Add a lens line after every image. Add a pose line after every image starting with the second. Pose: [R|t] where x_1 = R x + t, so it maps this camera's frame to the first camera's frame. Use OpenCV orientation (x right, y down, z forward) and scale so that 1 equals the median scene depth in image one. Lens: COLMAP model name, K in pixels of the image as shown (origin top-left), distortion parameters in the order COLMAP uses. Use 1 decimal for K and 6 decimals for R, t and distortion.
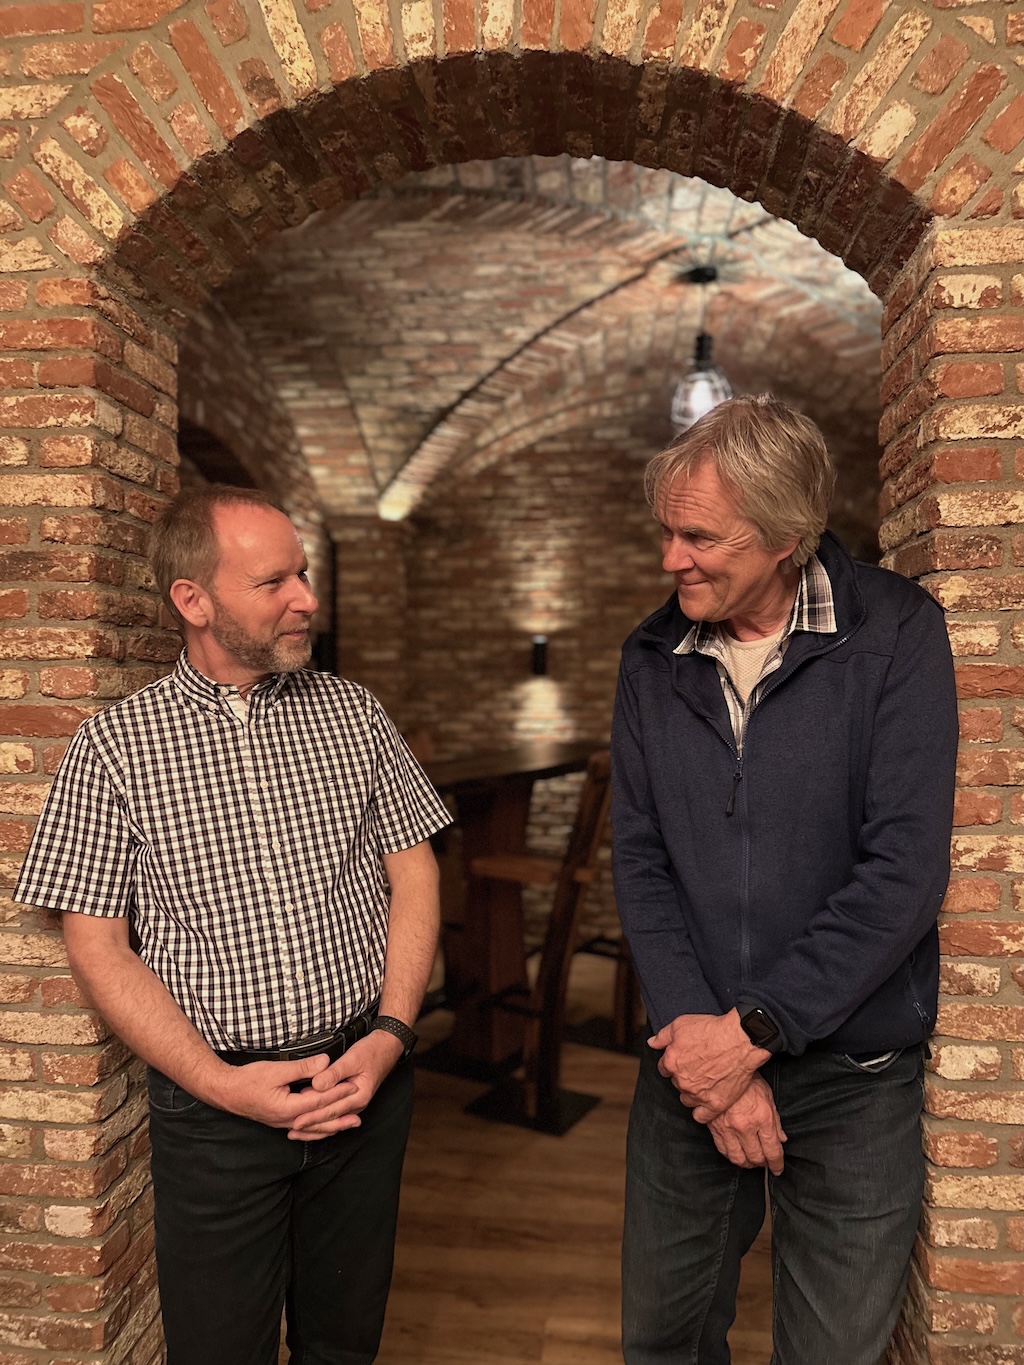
lens RADIAL K [[999.4, 0, 504.6], [0, 999.4, 691.5], [0, 0, 1]] dist [0.048339, -0.072159]
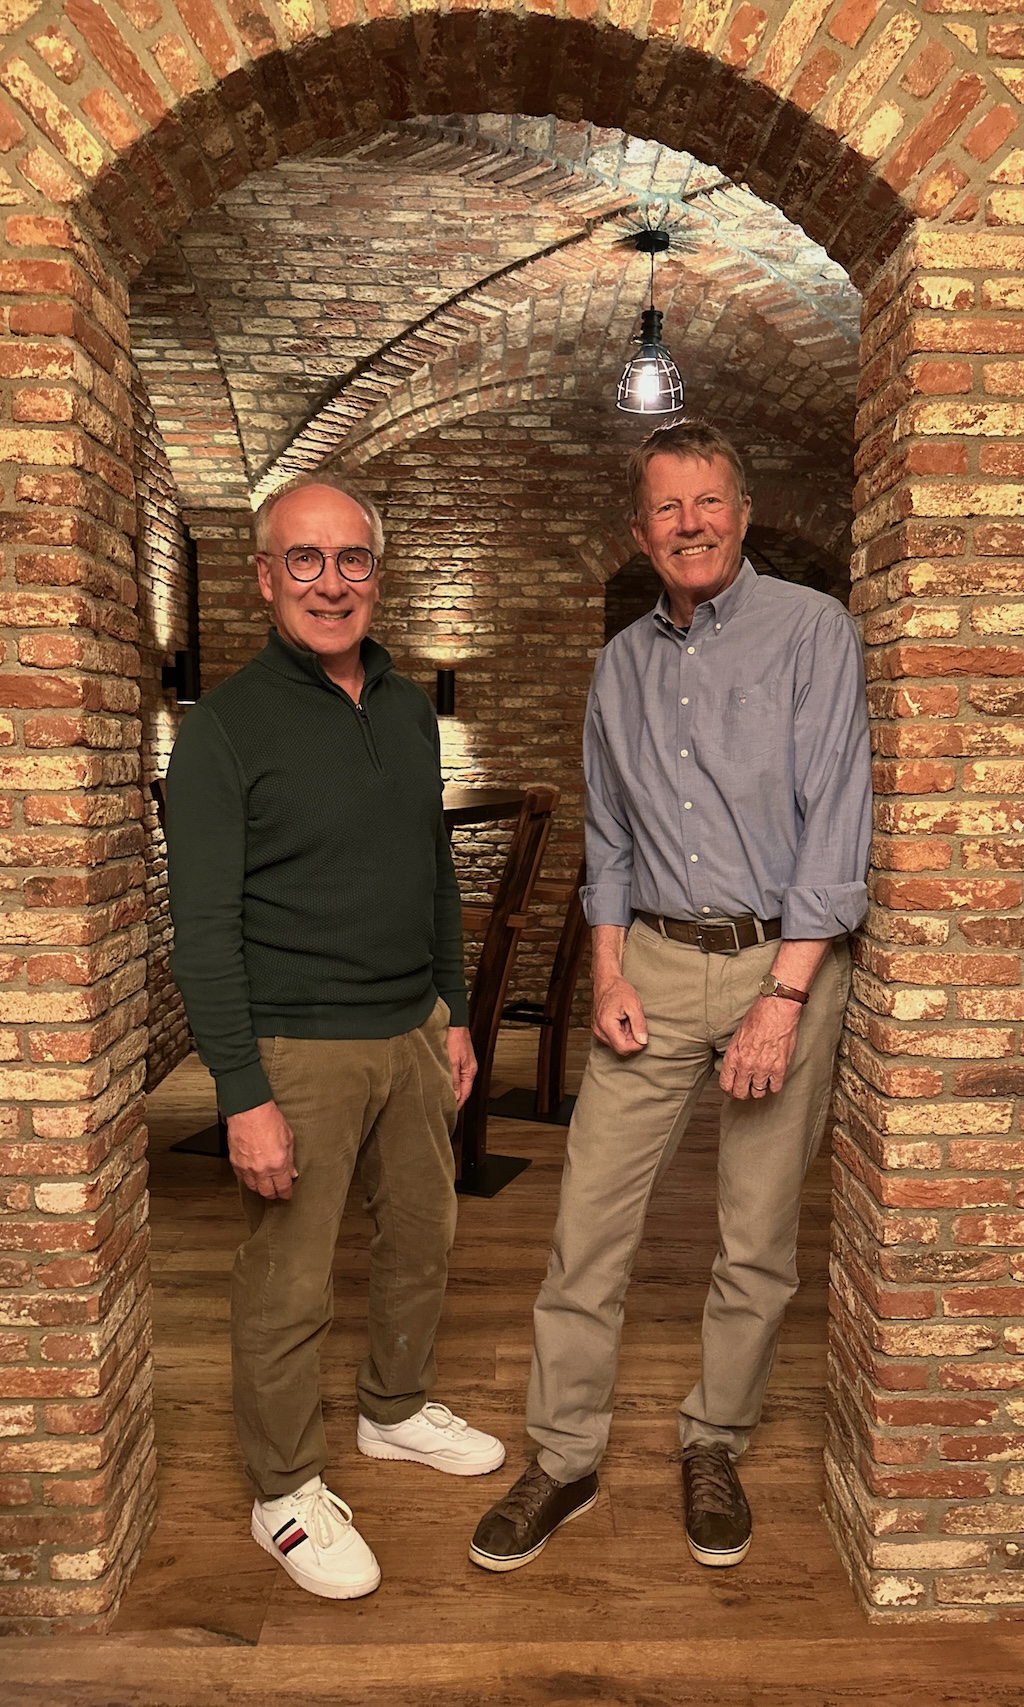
lens RADIAL K [[1255.6, 0, 543.7], [0, 1255.6, 856.7], [0, 0, 1]] dist [0.050790, -0.062570]
pose [[0.989038, -0.003169, 0.147627, -0.144628], [-0.008345, 0.996972, 0.077314, 0.089120], [-0.147425, -0.077698, 0.986017, -0.279627]]
